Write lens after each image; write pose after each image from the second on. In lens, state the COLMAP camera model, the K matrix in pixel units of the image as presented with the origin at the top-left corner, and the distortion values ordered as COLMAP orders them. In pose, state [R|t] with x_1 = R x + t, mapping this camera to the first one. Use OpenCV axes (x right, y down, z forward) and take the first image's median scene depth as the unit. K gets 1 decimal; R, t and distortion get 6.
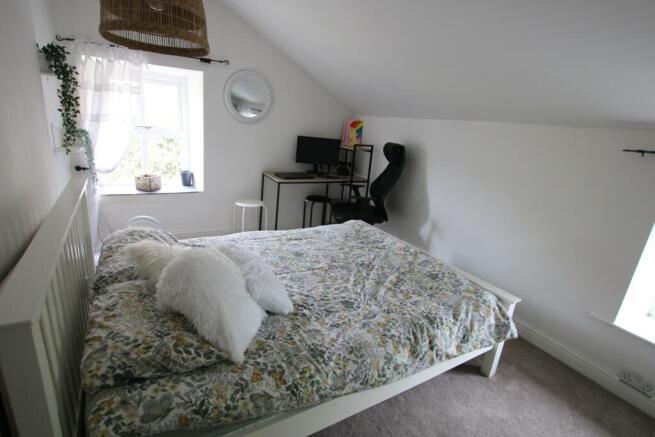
lens RADIAL K [[329.9, 0, 327.5], [0, 329.9, 218.5], [0, 0, 1]] dist [-0.036630, 0.000853]
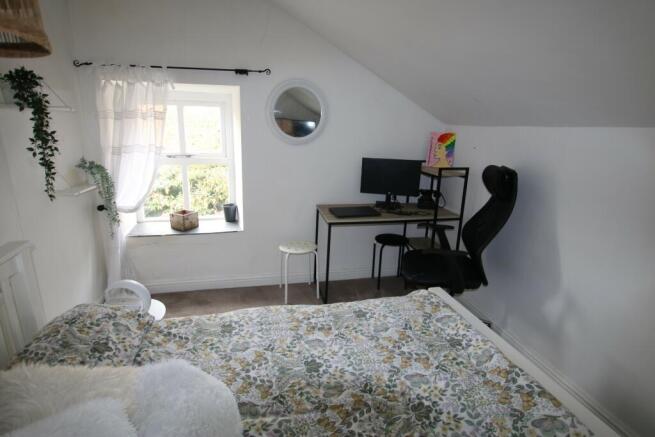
lens RADIAL K [[338.1, 0, 327.5], [0, 338.1, 218.5], [0, 0, 1]] dist [-0.028901, -0.000124]
pose [[0.952229, 0.015943, -0.304970, 0.082479], [-0.026859, 0.999139, -0.031632, -0.096757], [0.304203, 0.038312, 0.951837, 0.271518]]
